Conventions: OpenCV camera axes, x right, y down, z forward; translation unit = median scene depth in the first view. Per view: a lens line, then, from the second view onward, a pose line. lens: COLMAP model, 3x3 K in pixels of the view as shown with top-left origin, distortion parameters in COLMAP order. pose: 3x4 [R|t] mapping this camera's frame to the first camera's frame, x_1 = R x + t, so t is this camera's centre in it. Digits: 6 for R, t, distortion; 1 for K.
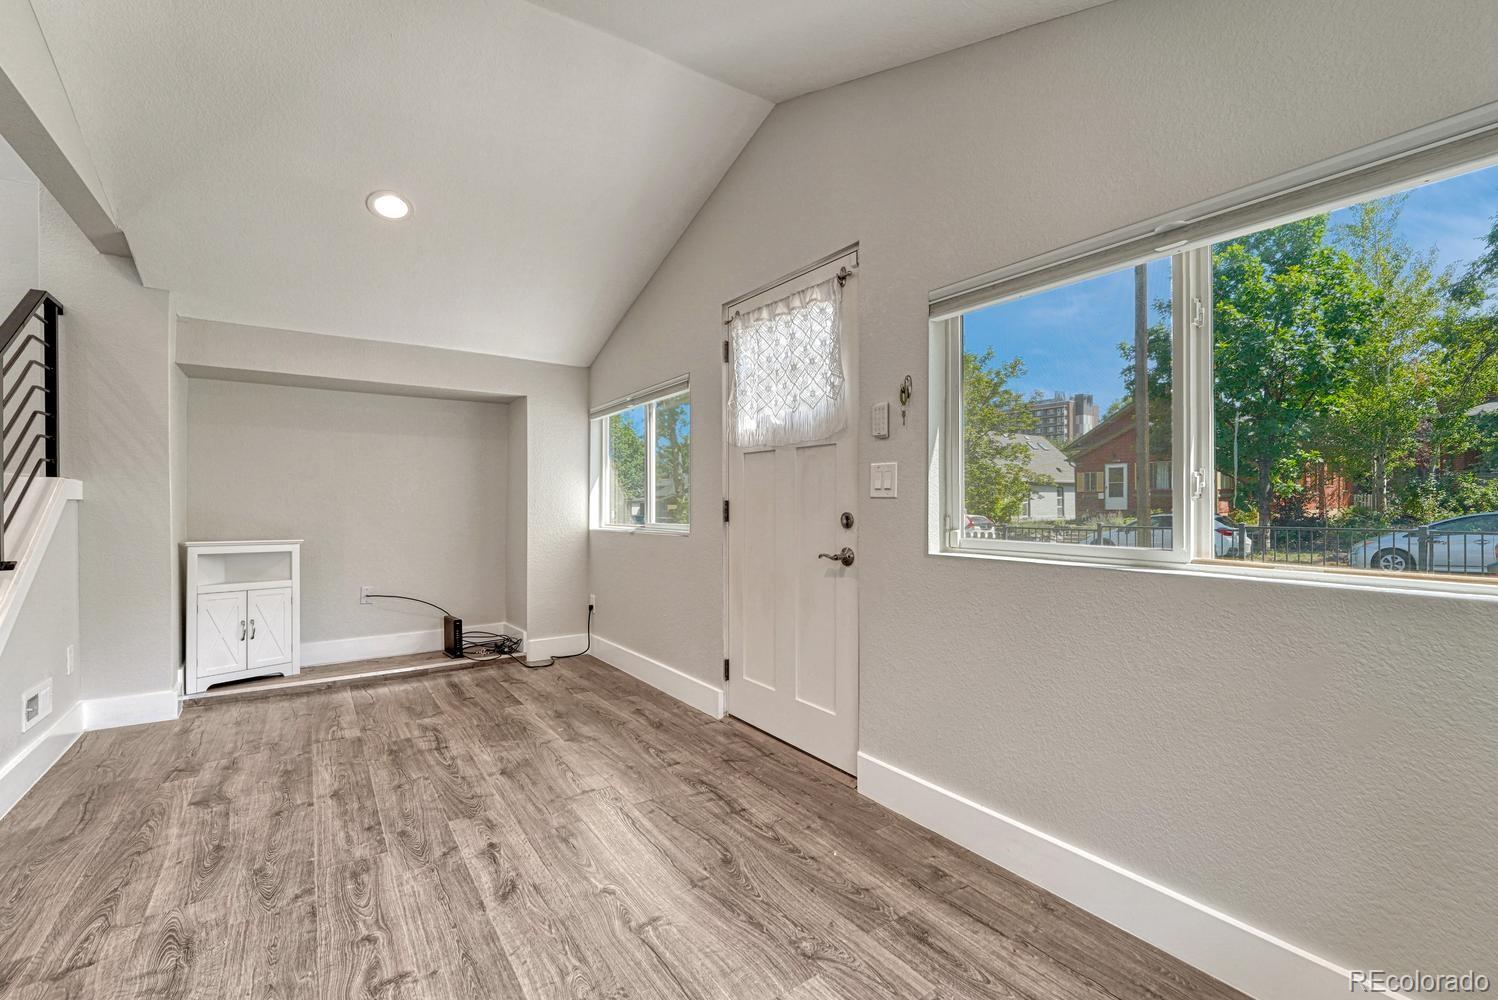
lens RADIAL K [[646.3, 0, 749.6], [0, 646.3, 501.6], [0, 0, 1]] dist [-0.014050, 0.003869]
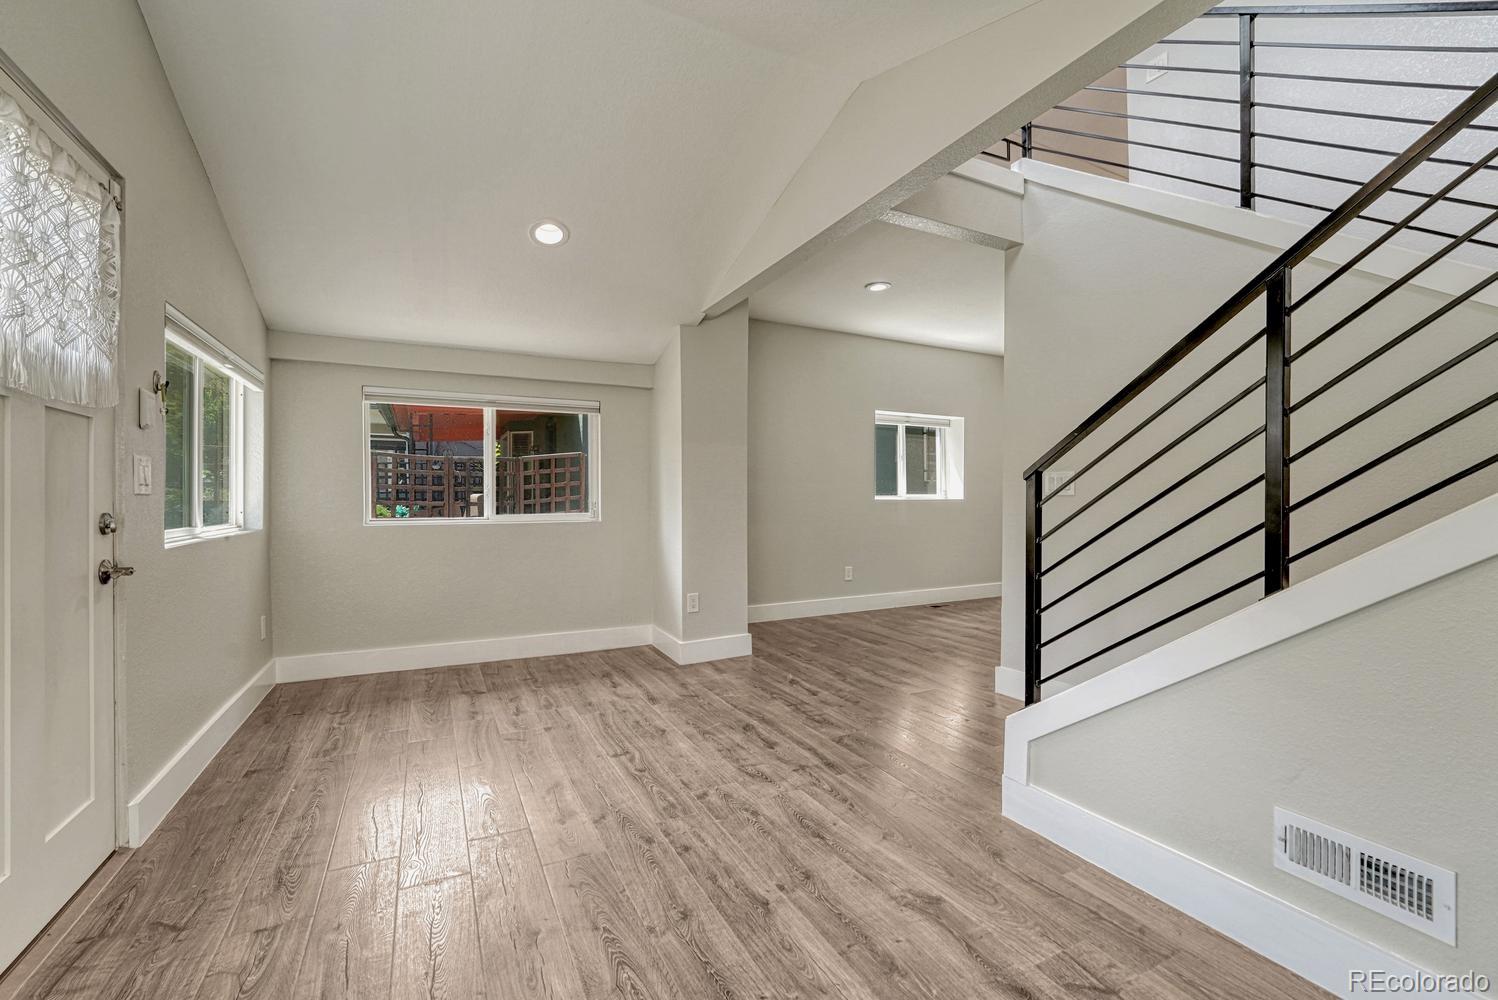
lens RADIAL K [[631.1, 0, 746.1], [0, 631.1, 501.0], [0, 0, 1]] dist [-0.008641, 0.000314]
pose [[-0.990669, 0.002659, 0.136265, -0.657949], [0.003609, 0.999971, 0.006723, 0.000594], [-0.136243, 0.007152, -0.990650, 1.544681]]
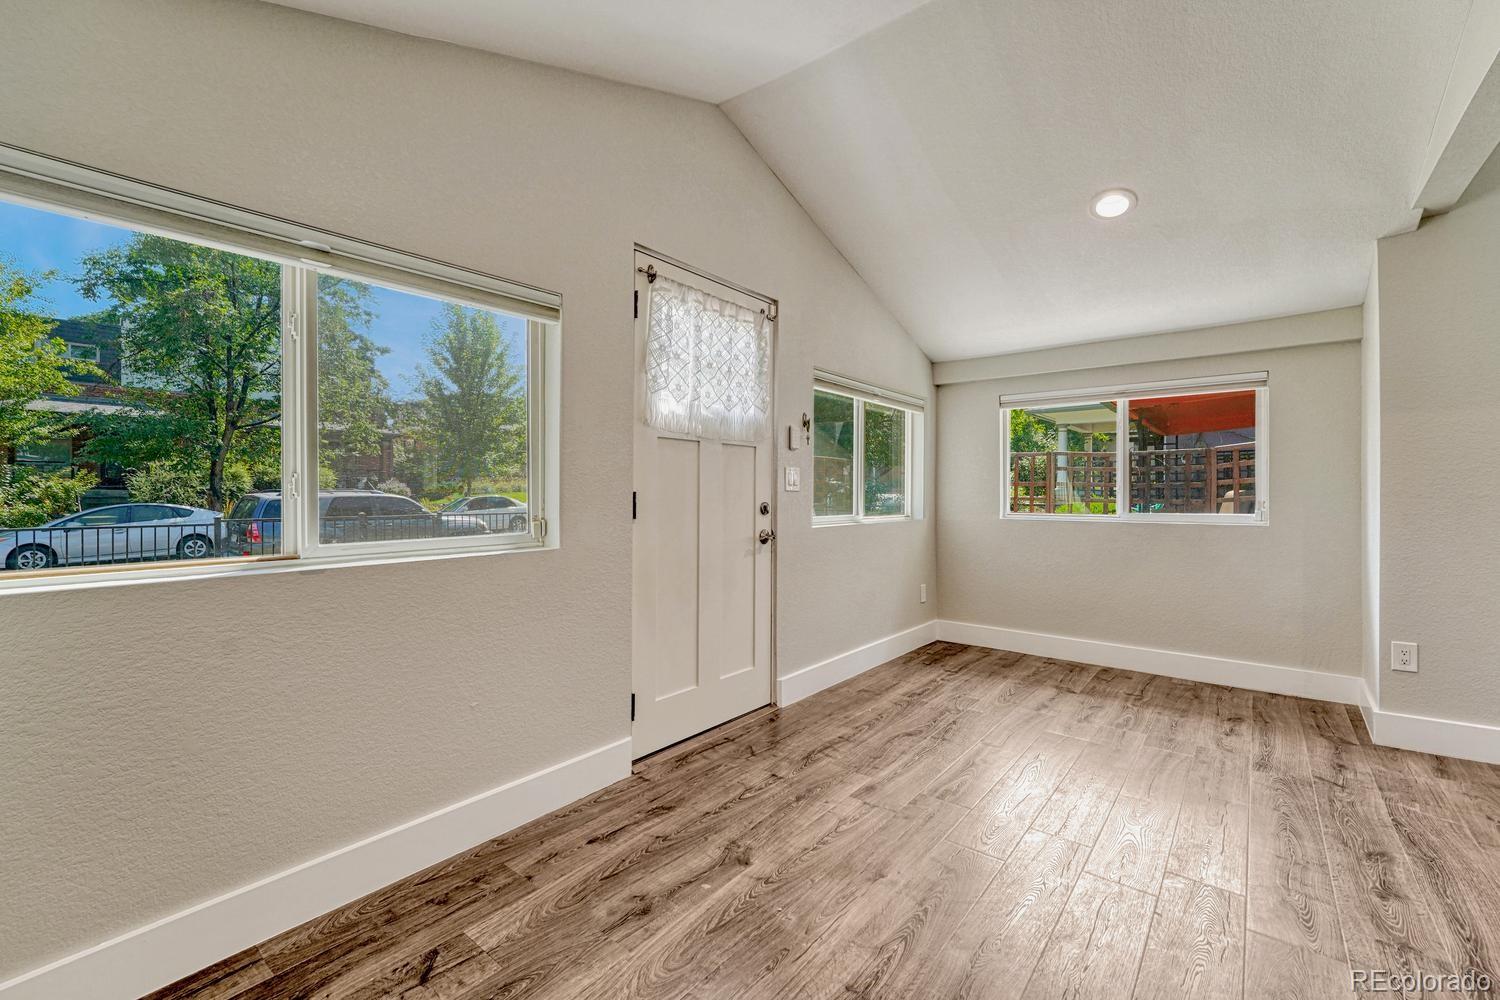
lens RADIAL K [[626.7, 0, 753.6], [0, 626.7, 498.9], [0, 0, 1]] dist [-0.011091, 0.001027]
pose [[-0.282577, -0.006063, 0.959225, -0.986048], [-0.000505, 0.999981, 0.006172, 0.001590], [-0.959244, 0.001260, -0.282575, 1.308108]]
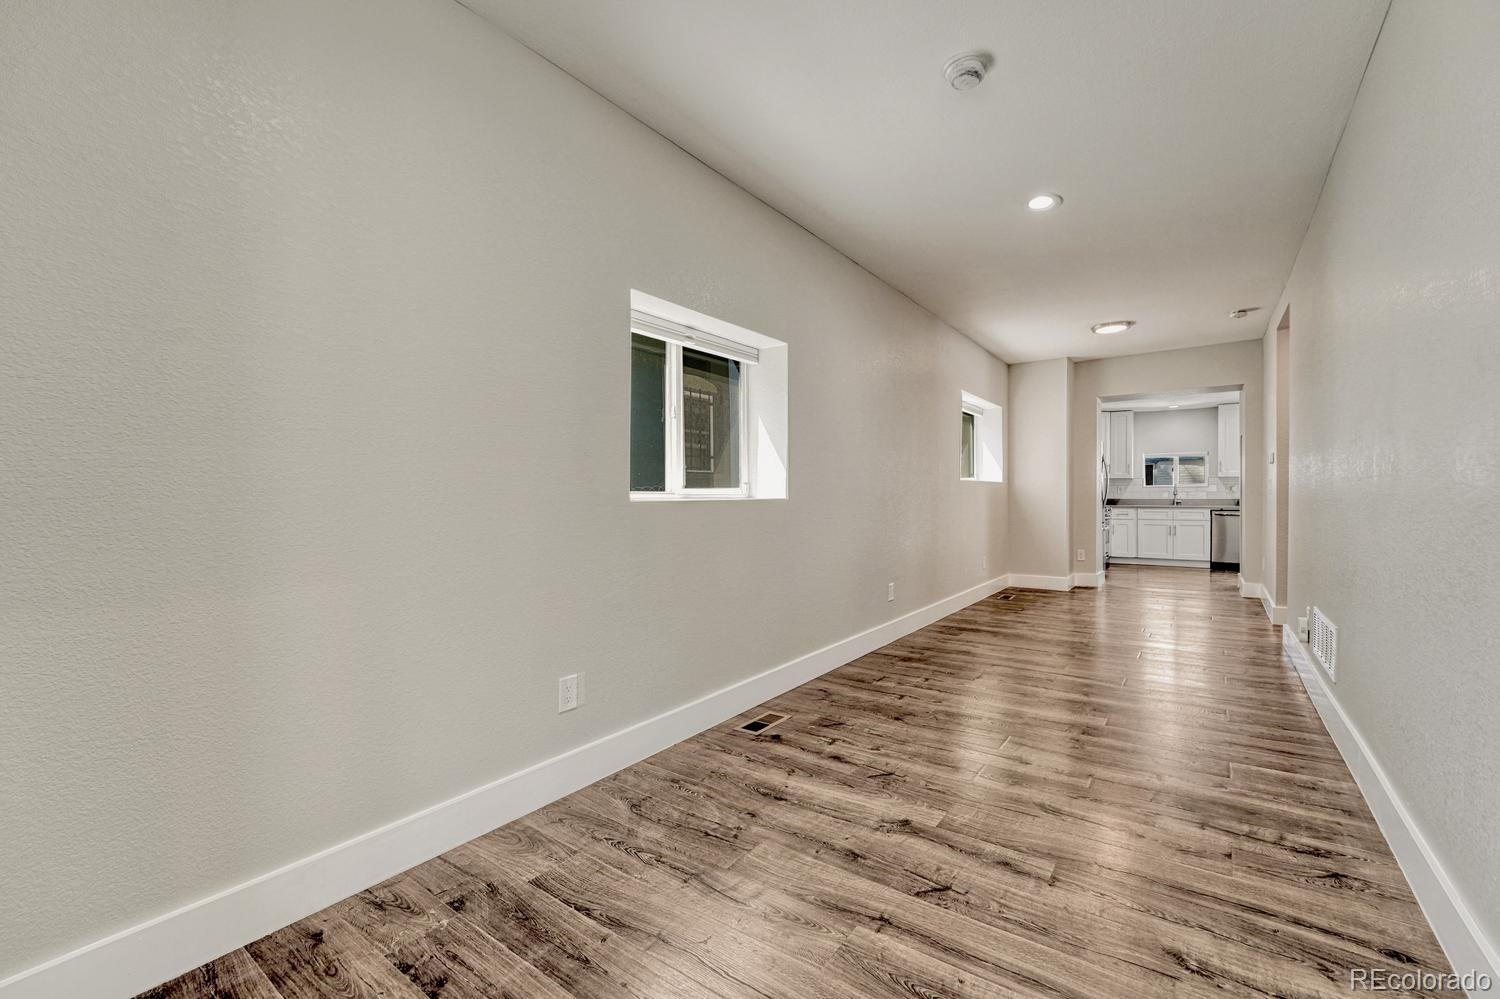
lens RADIAL K [[626.7, 0, 753.6], [0, 626.7, 498.4], [0, 0, 1]] dist [-0.011091, 0.001027]
pose [[-0.944153, 0.006011, -0.329452, -0.676358], [0.003211, 0.999954, 0.009041, 0.000988], [0.329491, 0.007479, -0.944129, 0.150573]]
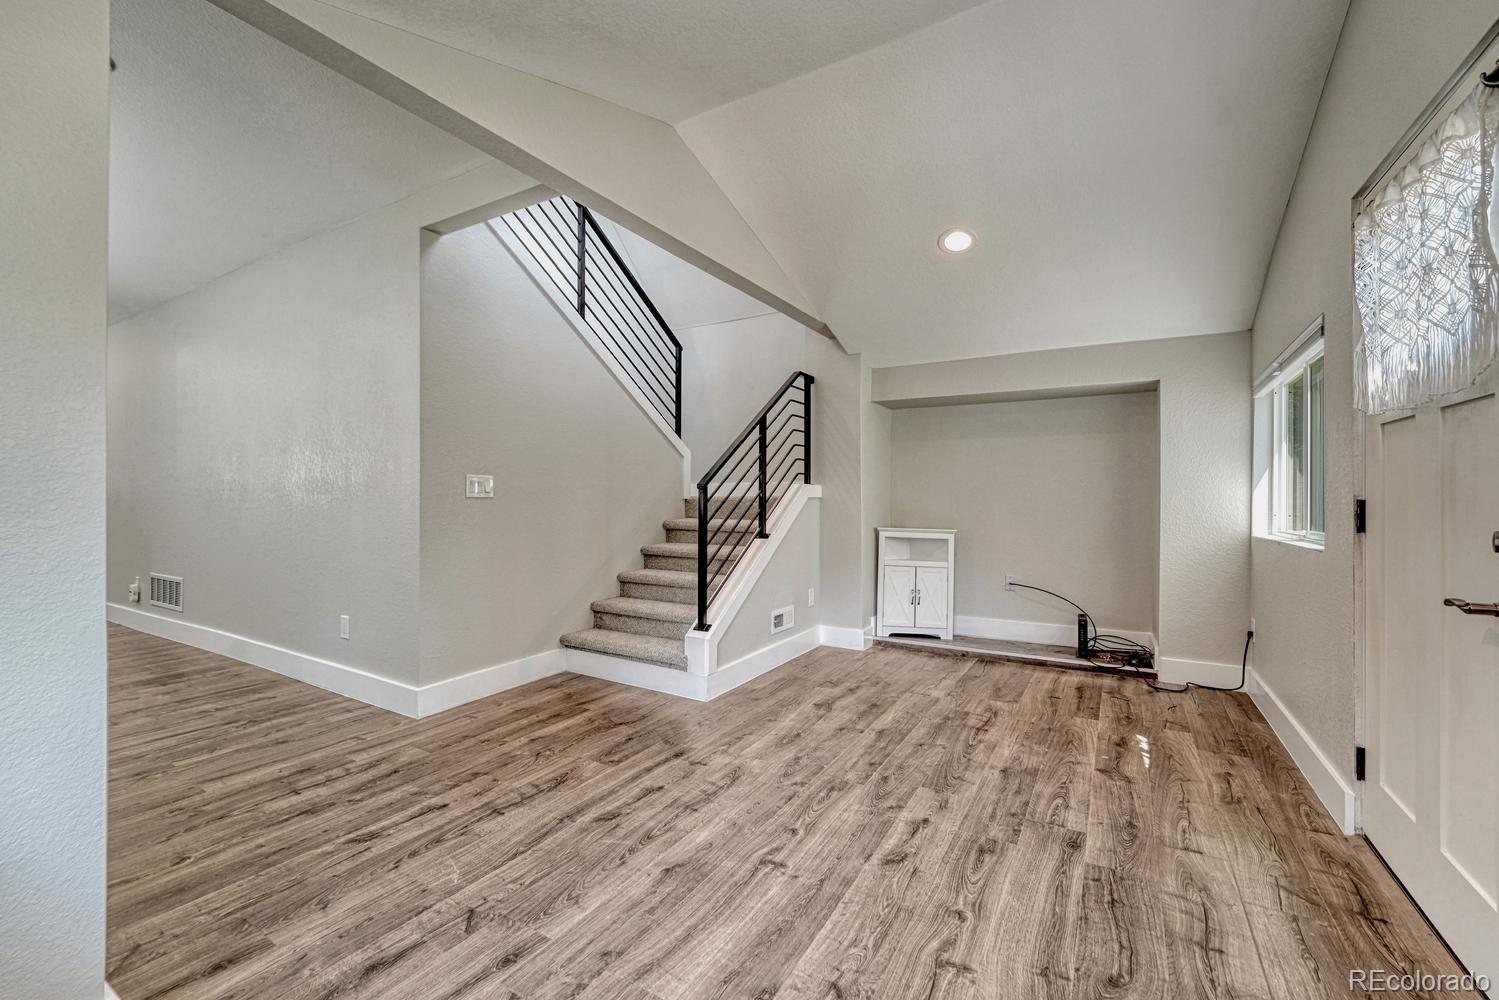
lens RADIAL K [[626.3, 0, 753.1], [0, 626.3, 498.9], [0, 0, 1]] dist [-0.011091, 0.001027]
pose [[0.419199, 0.004170, -0.907885, 0.328190], [-0.002652, 0.999991, 0.003368, -0.003680], [0.907890, 0.000996, 0.419206, 0.235334]]
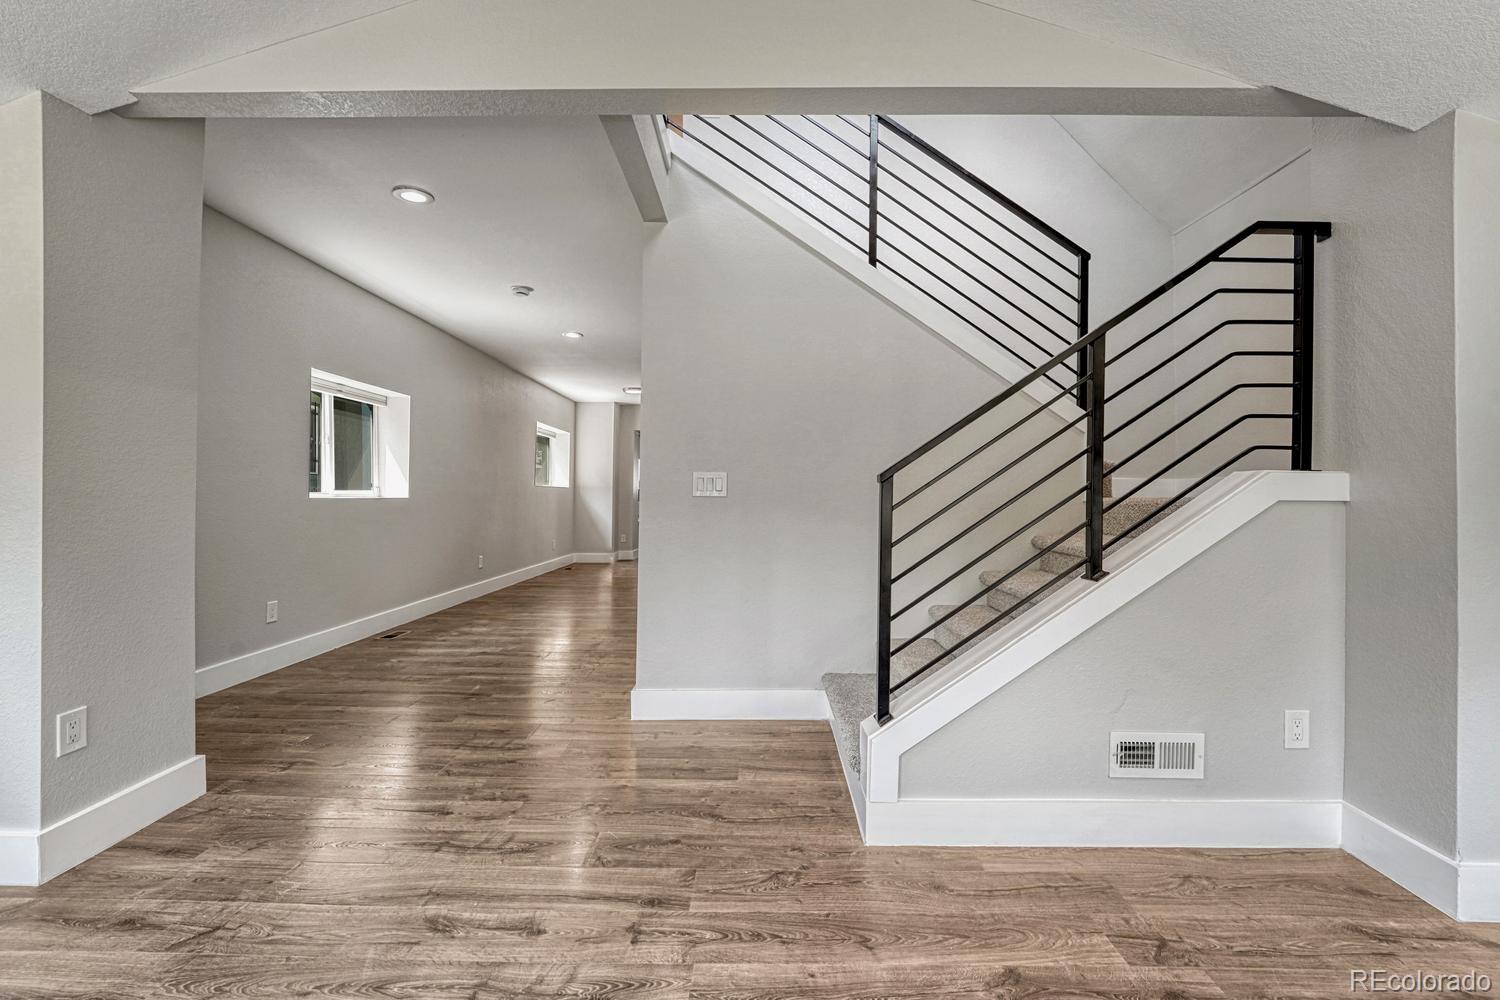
lens RADIAL K [[626.7, 0, 753.6], [0, 626.7, 498.9], [0, 0, 1]] dist [-0.011091, 0.001027]
pose [[-0.581554, -0.000275, -0.813508, -0.185377], [-0.008637, 0.999946, 0.005836, -0.003174], [0.813462, 0.010420, -0.581525, 1.010719]]
